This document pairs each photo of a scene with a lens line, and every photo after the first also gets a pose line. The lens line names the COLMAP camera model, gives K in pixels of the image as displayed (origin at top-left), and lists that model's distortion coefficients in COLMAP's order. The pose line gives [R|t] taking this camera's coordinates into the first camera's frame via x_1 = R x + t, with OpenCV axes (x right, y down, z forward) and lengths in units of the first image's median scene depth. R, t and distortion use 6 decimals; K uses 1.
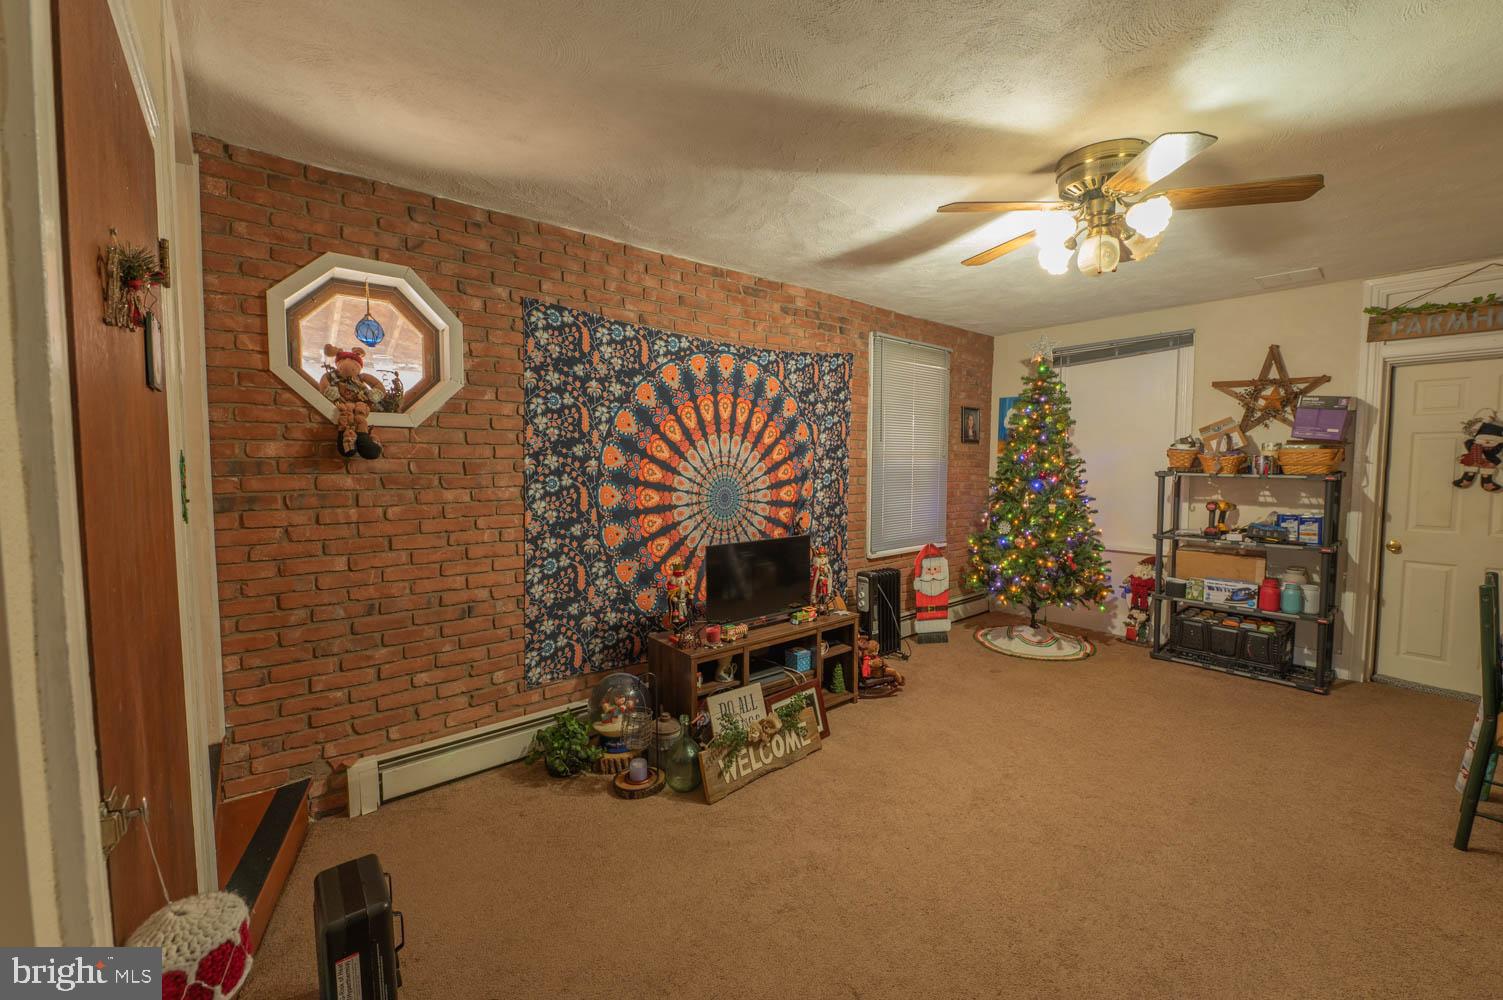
lens RADIAL K [[592.2, 0, 766.5], [0, 592.2, 488.1], [0, 0, 1]] dist [-0.006318, -0.001874]
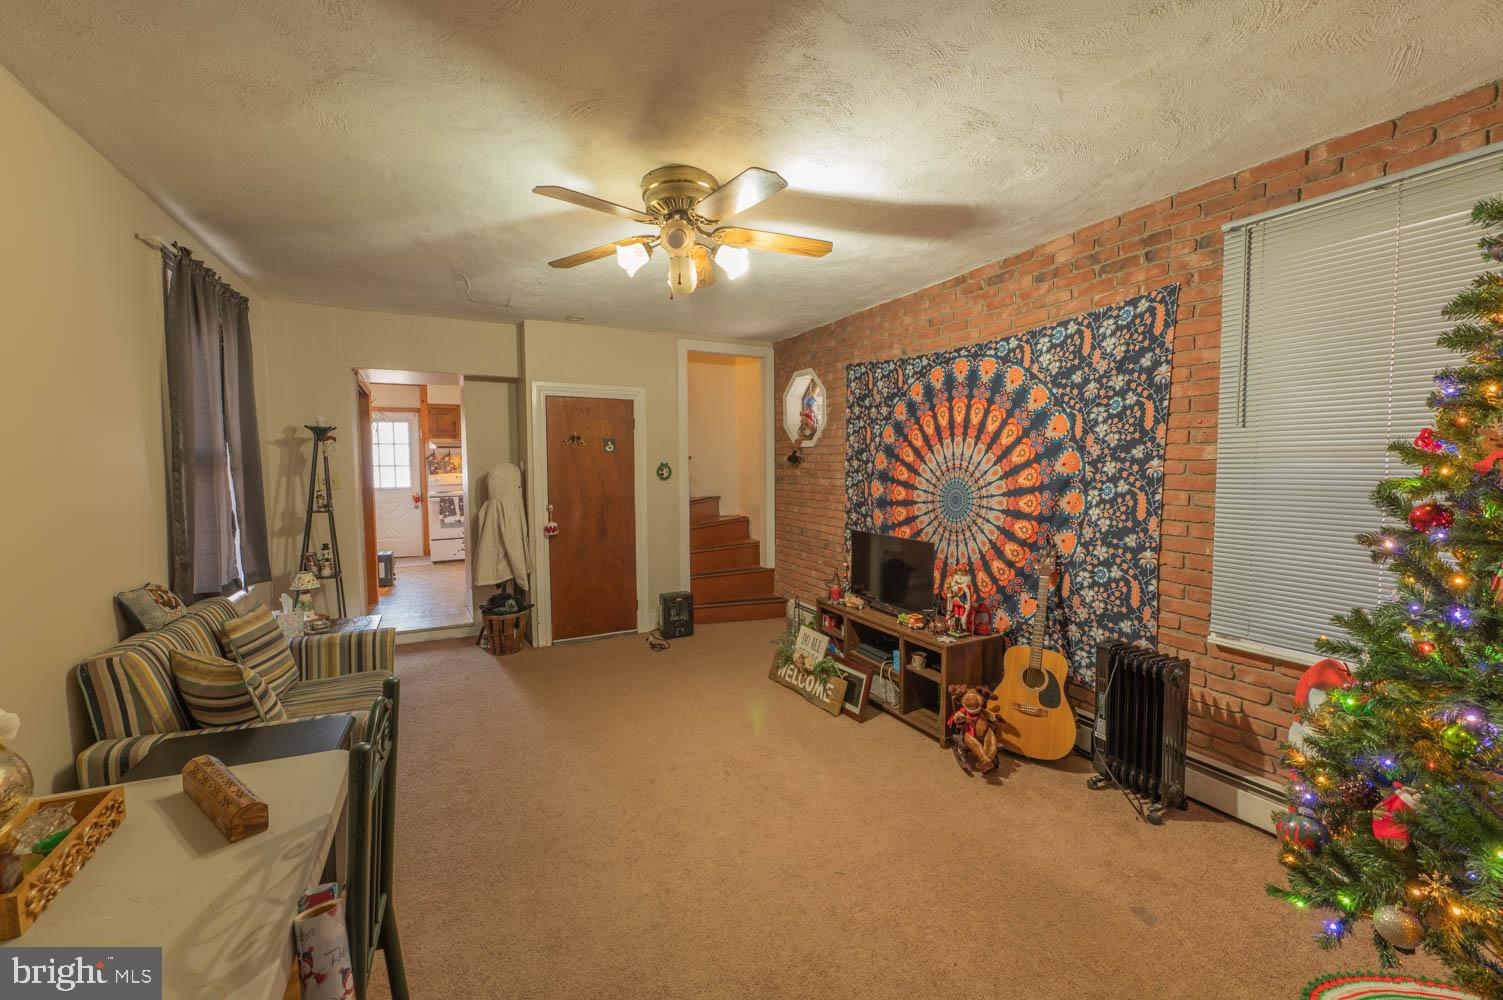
lens RADIAL K [[592.2, 0, 757.5], [0, 592.2, 502.0], [0, 0, 1]] dist [-0.006318, -0.001874]
pose [[-0.213437, 0.054448, -0.975438, 1.000014], [-0.057989, 0.995979, 0.068284, -0.029961], [0.975234, 0.071139, -0.209421, 0.883139]]
